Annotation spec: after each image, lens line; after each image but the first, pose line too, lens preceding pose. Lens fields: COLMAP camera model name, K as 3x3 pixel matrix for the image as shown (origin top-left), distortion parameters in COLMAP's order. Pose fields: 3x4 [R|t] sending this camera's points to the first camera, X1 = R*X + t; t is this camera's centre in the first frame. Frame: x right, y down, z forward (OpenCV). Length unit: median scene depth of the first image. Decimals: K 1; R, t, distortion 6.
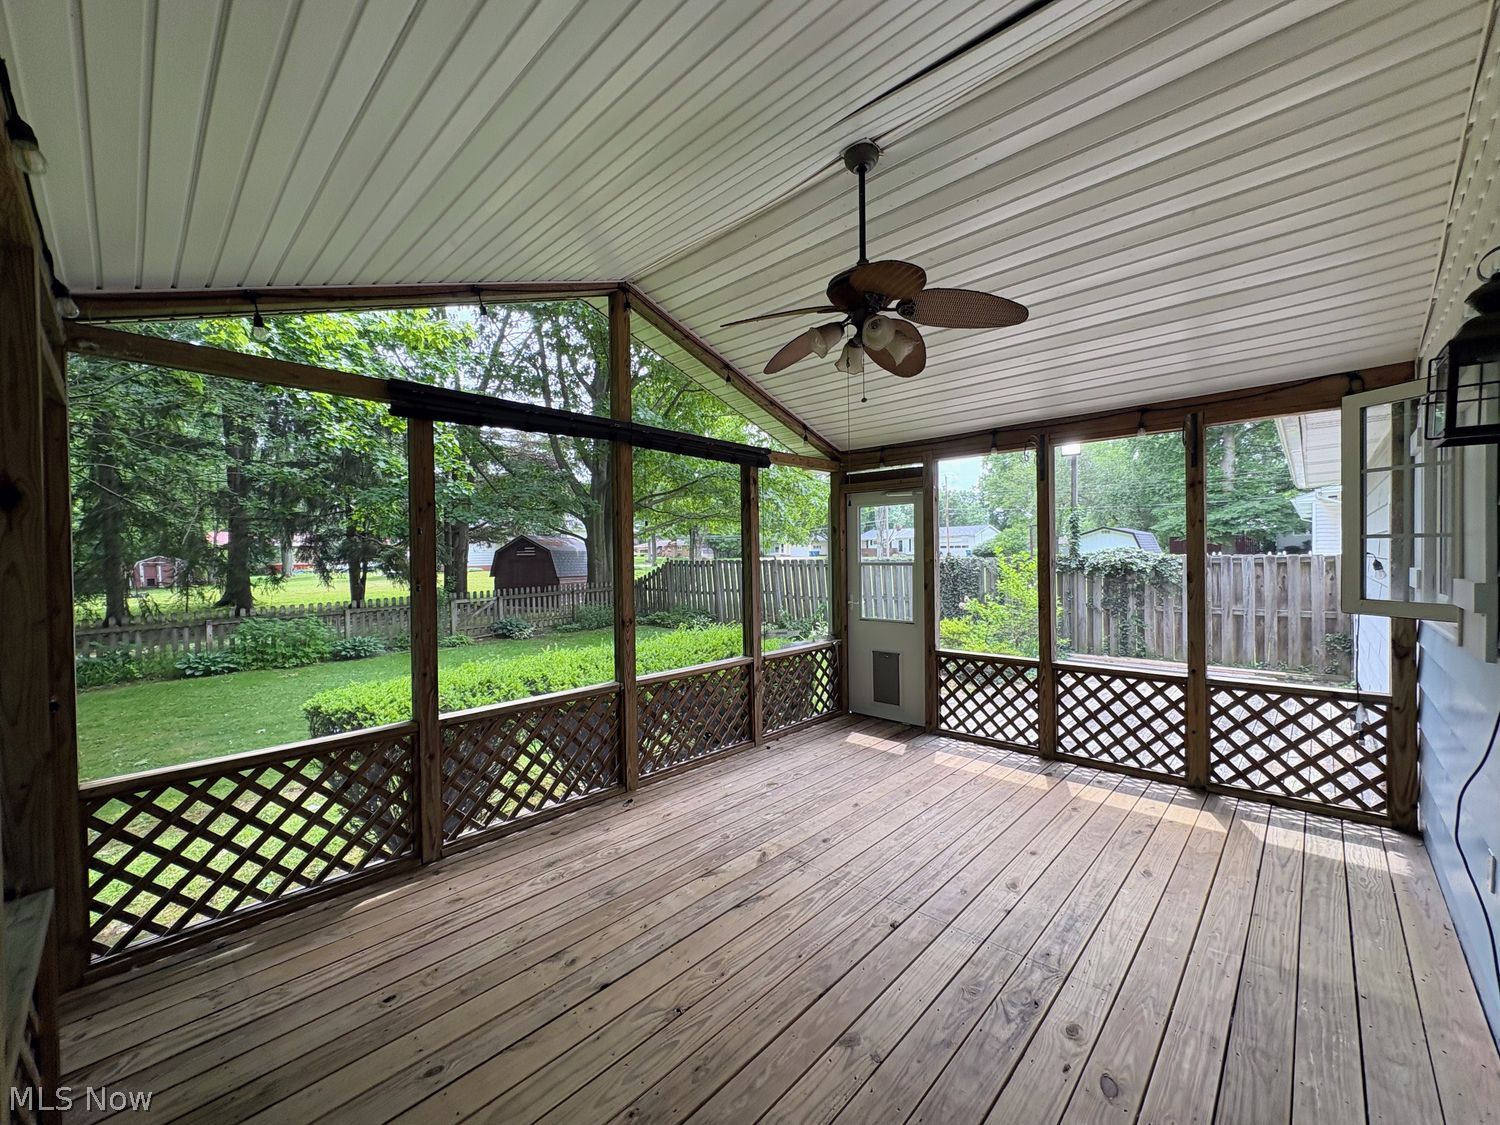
lens RADIAL K [[593.8, 0, 749.7], [0, 593.8, 563.7], [0, 0, 1]] dist [0.000203, 0.000084]
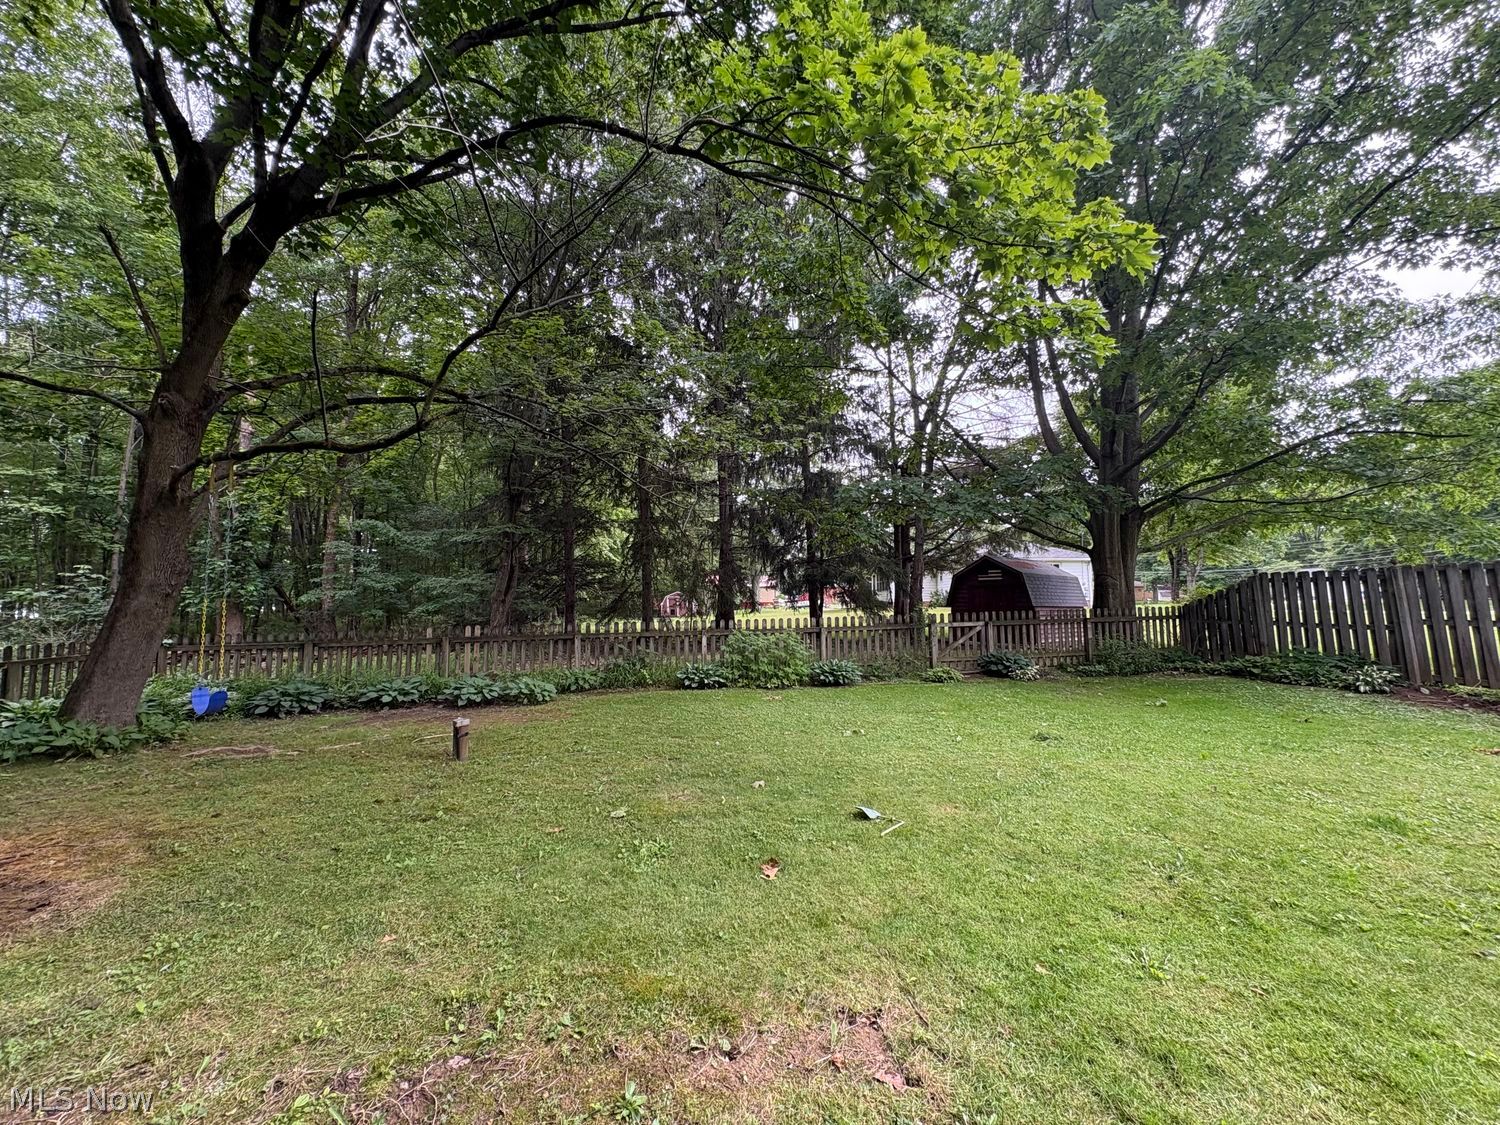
lens RADIAL K [[593.8, 0, 749.7], [0, 593.8, 563.7], [0, 0, 1]] dist [0.000203, 0.000084]
pose [[0.786407, -0.031754, -0.616892, -0.668233], [-0.015628, 0.997335, -0.071258, 0.142796], [0.617511, 0.065679, 0.783815, 0.744061]]
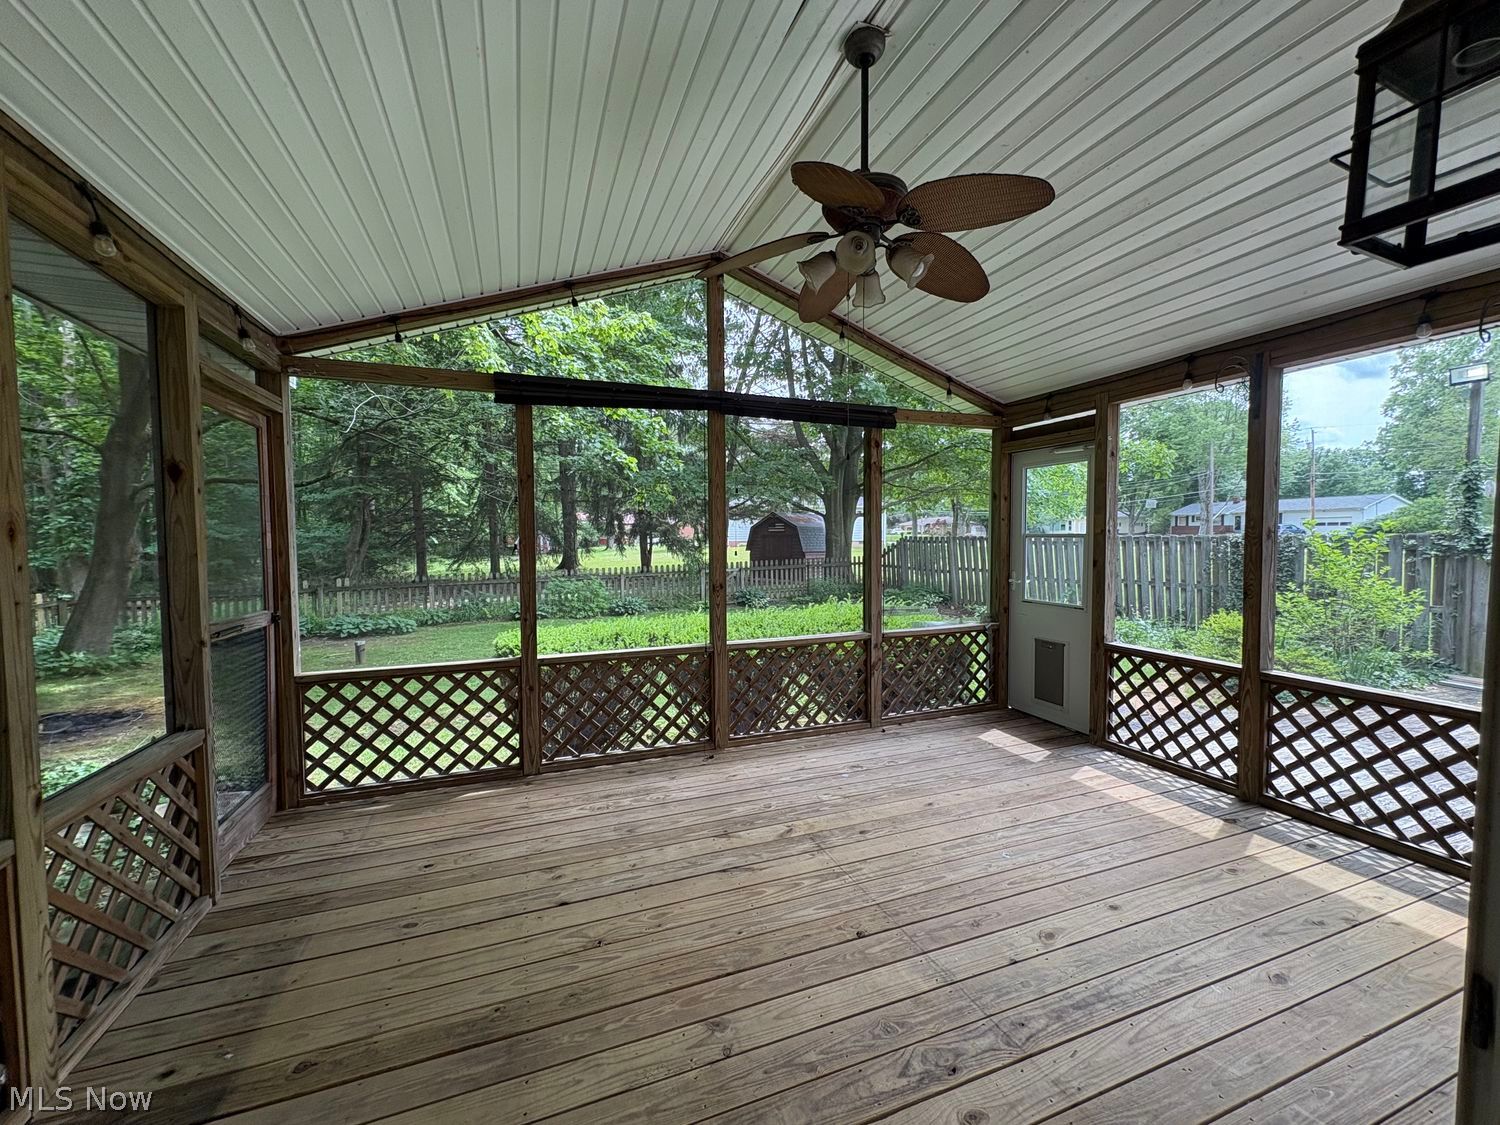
lens RADIAL K [[593.8, 0, 749.7], [0, 593.8, 563.7], [0, 0, 1]] dist [0.000203, 0.000084]
pose [[0.900993, 0.028582, -0.432892, 0.230707], [-0.012475, 0.999122, 0.040004, 0.012656], [0.433655, -0.030643, 0.900558, 0.074925]]
